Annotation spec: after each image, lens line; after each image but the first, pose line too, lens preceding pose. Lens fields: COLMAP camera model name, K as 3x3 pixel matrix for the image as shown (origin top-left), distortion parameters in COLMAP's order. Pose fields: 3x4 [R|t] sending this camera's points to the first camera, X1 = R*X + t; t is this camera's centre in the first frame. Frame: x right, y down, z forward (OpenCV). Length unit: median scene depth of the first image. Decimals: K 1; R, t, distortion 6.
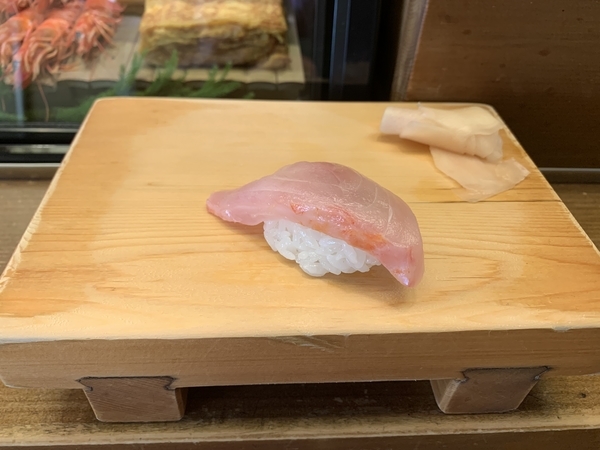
lens RADIAL K [[474.7, 0, 293.4], [0, 474.7, 223.7], [0, 0, 1]] dist [-0.036415, 0.031990]
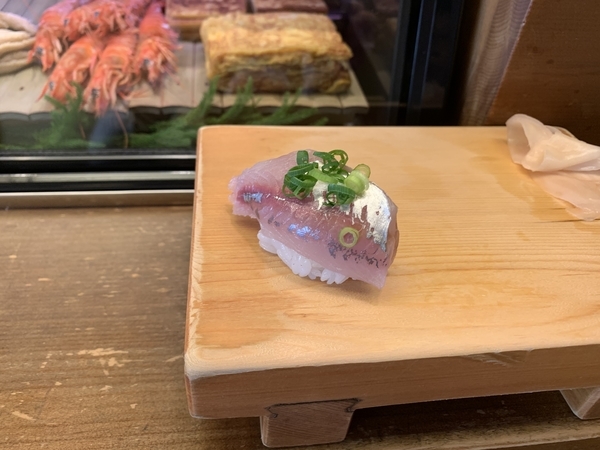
lens RADIAL K [[470.2, 0, 295.6], [0, 470.2, 223.0], [0, 0, 1]] dist [-0.010982, 0.003086]
pose [[0.997224, -0.027329, 0.069266, -0.378867], [0.029481, 0.999108, -0.030233, -0.027851], [-0.068378, 0.032191, 0.997140, -0.024607]]
